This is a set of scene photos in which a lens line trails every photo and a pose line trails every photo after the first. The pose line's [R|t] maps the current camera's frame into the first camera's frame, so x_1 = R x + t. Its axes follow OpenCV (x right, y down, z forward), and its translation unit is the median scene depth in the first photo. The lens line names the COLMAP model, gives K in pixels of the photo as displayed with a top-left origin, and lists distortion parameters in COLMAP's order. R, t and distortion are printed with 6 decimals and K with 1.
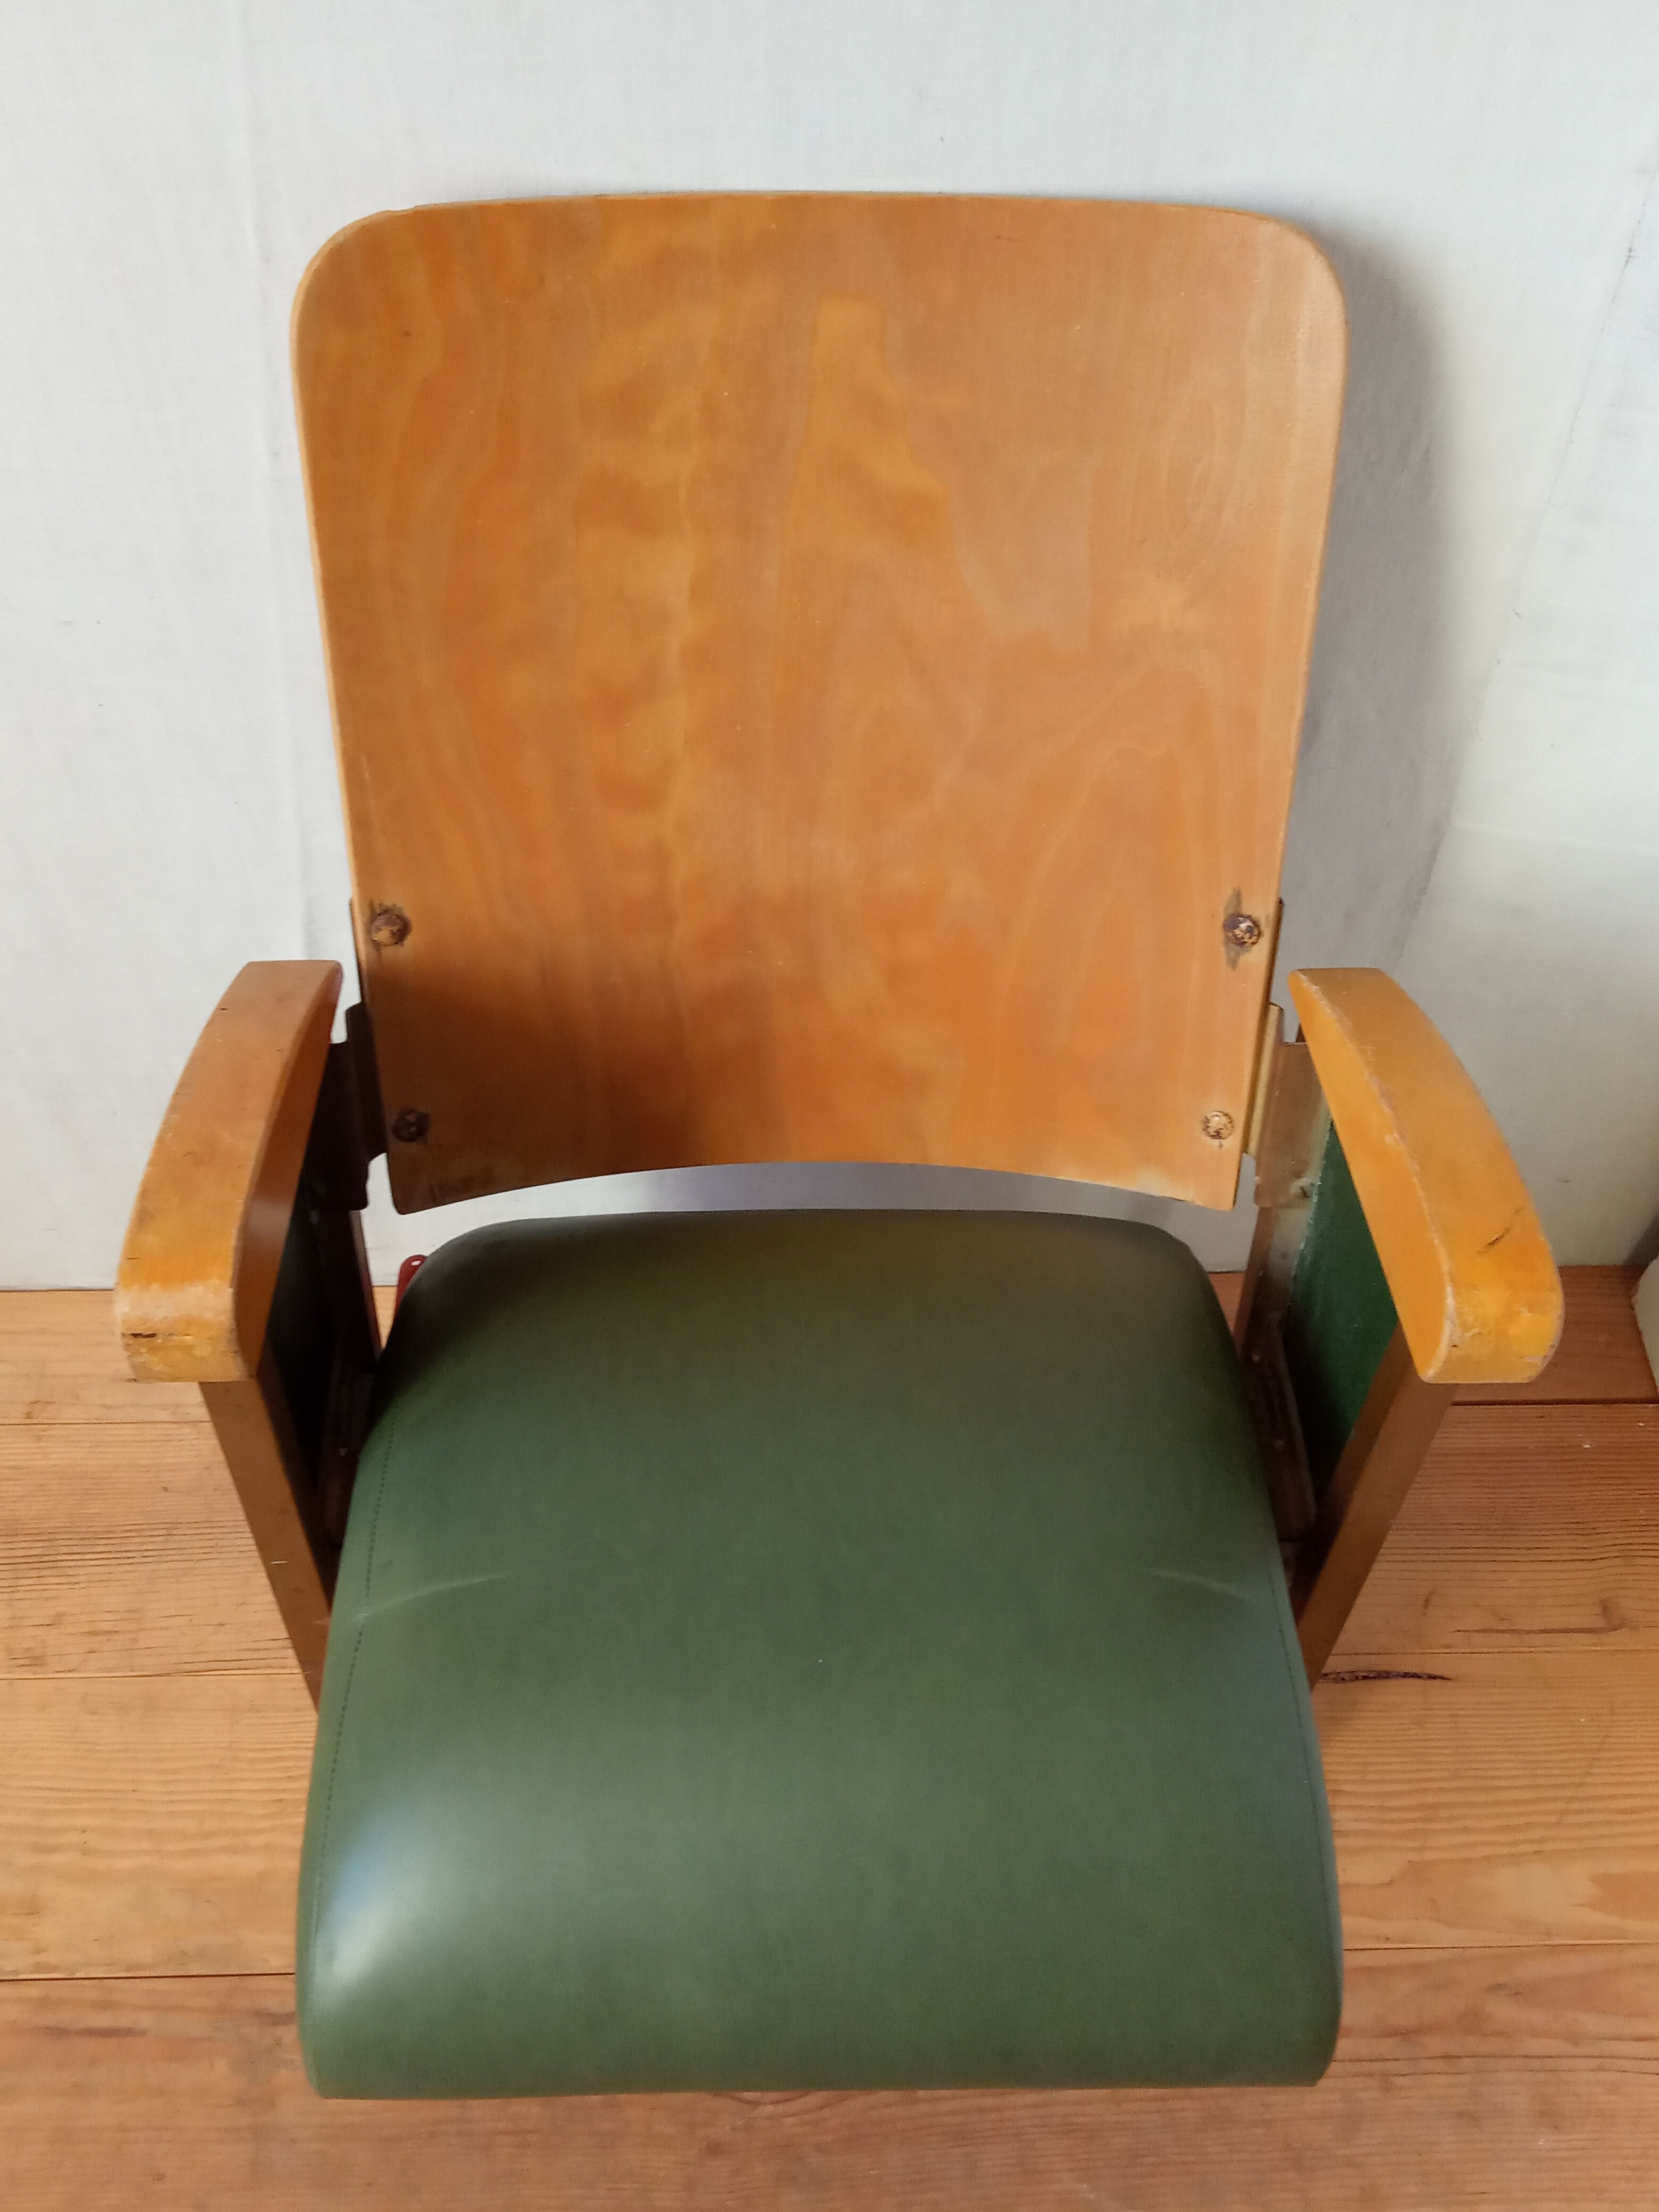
lens RADIAL K [[2156.1, 0, 846.2], [0, 2156.1, 1105.8], [0, 0, 1]] dist [-0.015863, 0.000000]
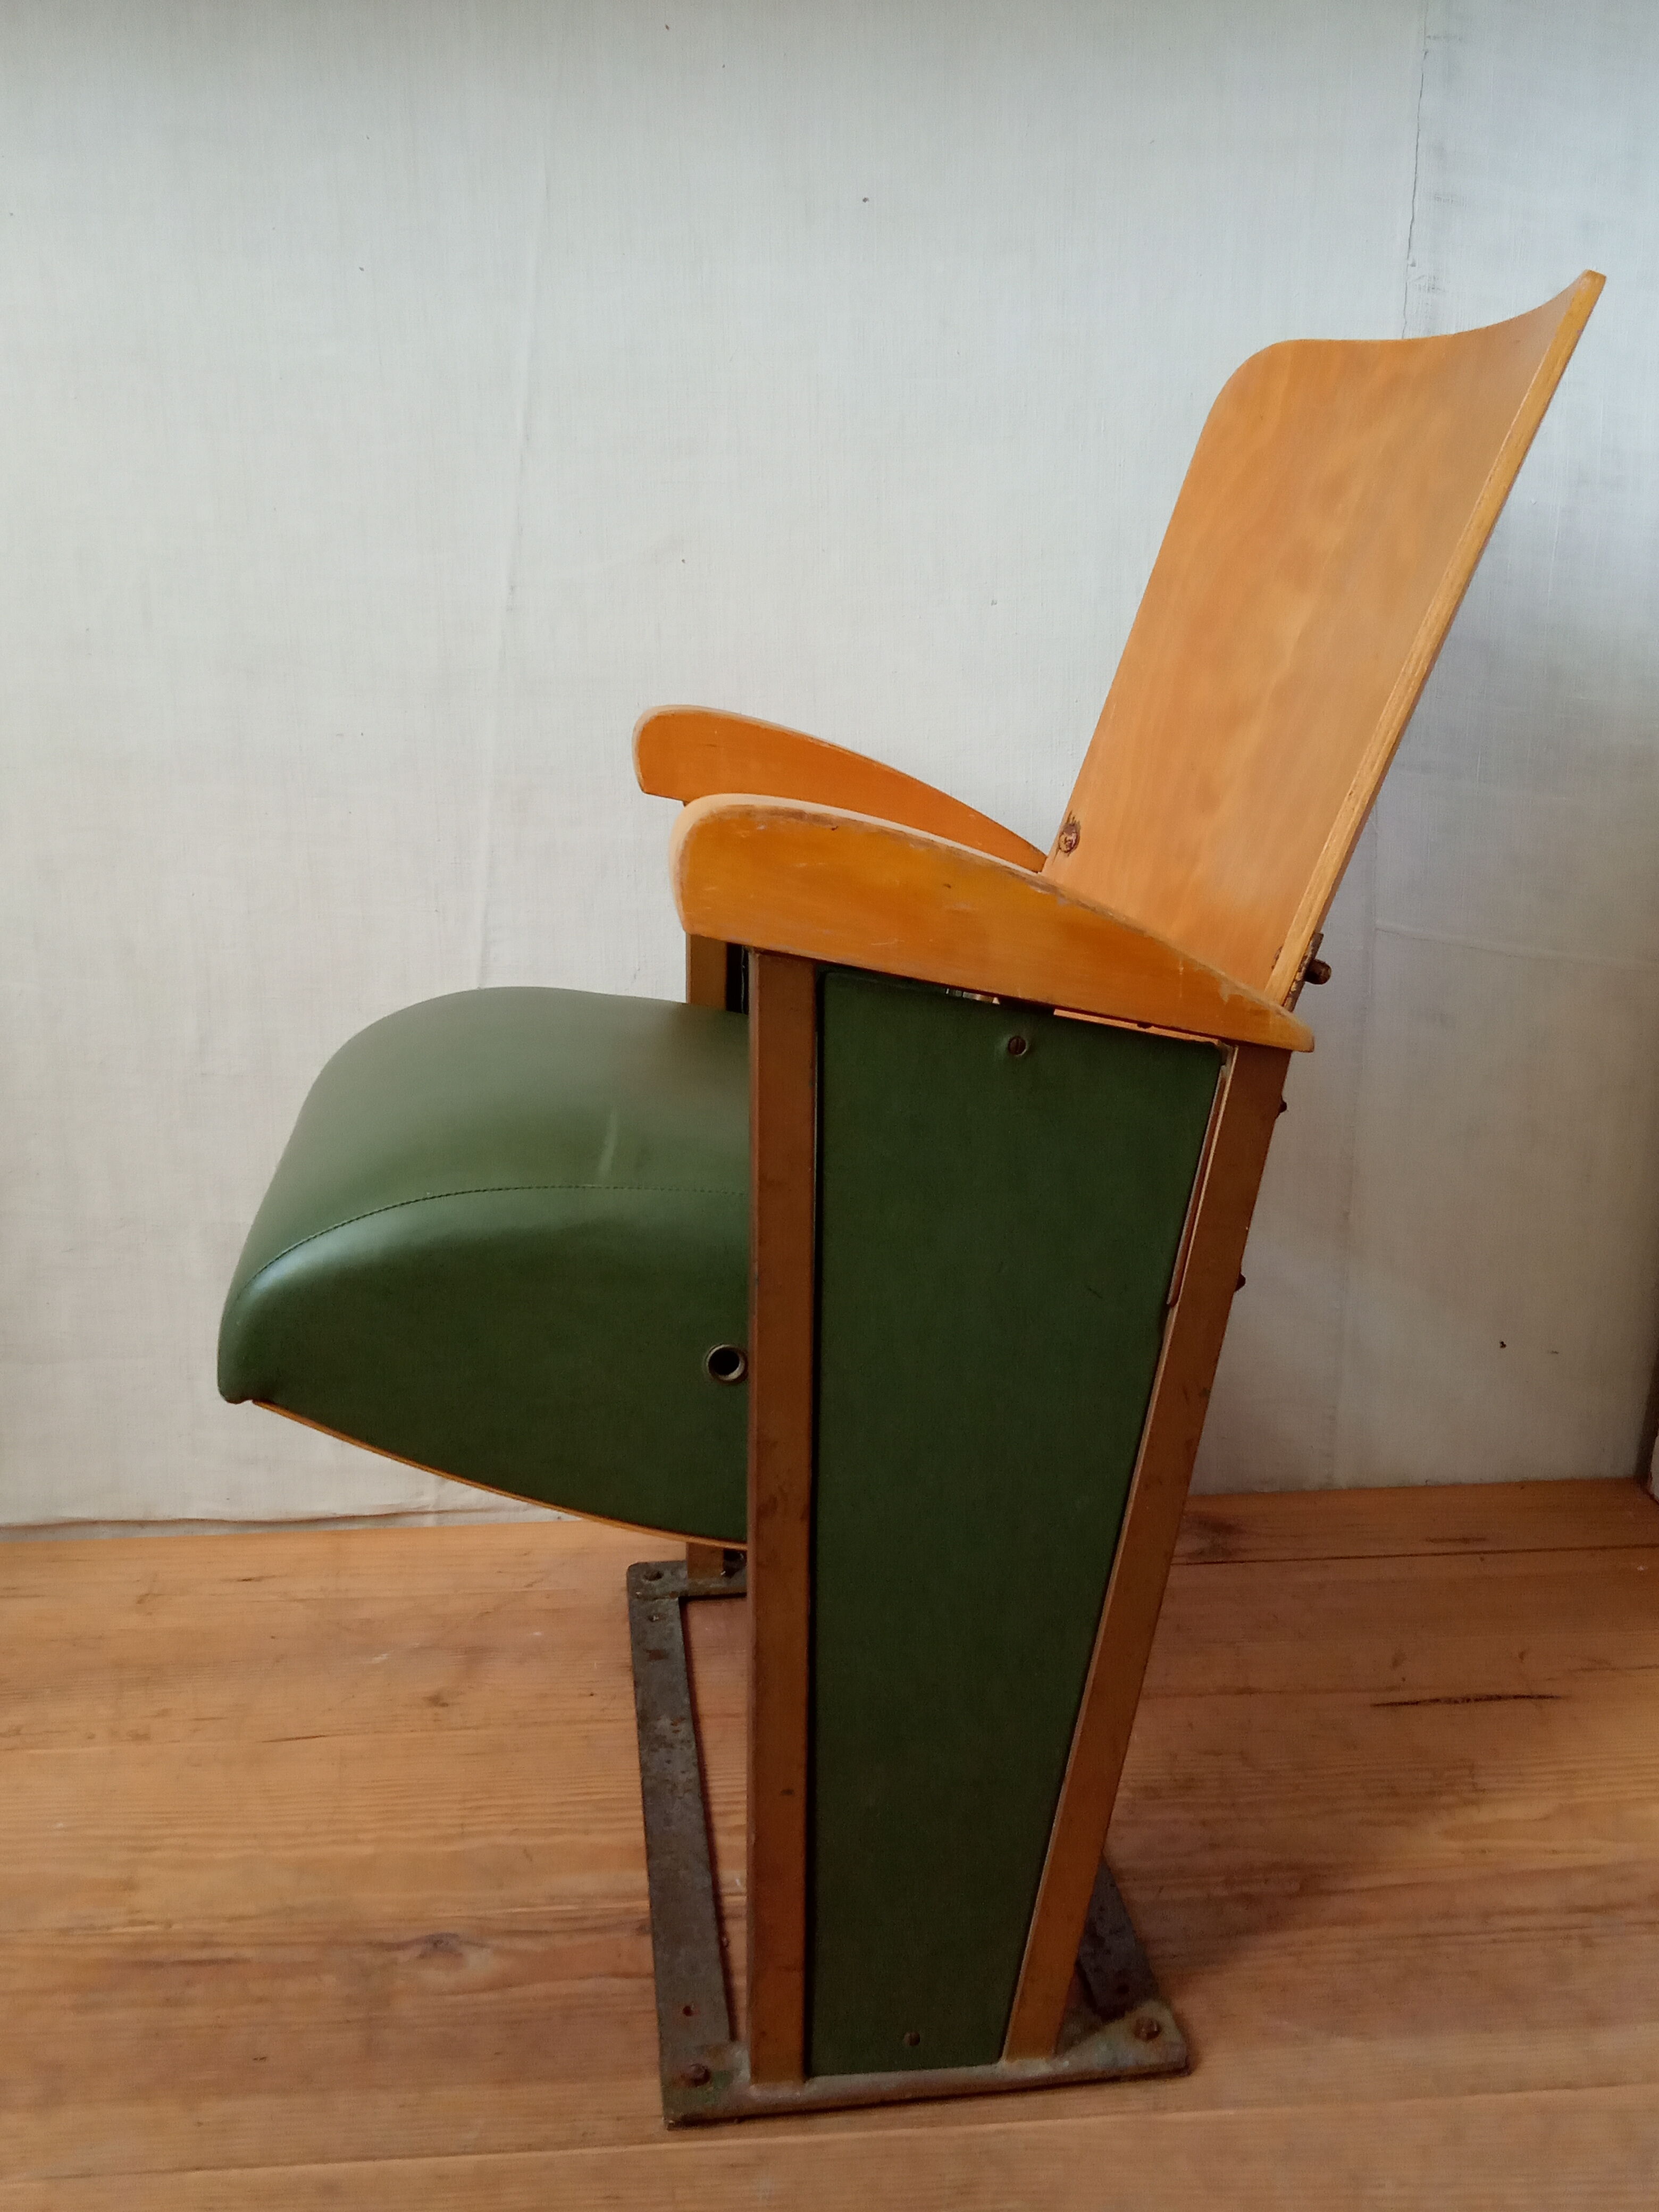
lens RADIAL K [[2127.1, 0, 813.4], [0, 2127.1, 1098.7], [0, 0, 1]] dist [-0.014559, 0.000000]
pose [[0.999077, -0.026222, 0.034034, -0.107339], [0.041269, 0.806027, -0.590439, 0.695239], [-0.011950, 0.591298, 0.806365, 0.045405]]
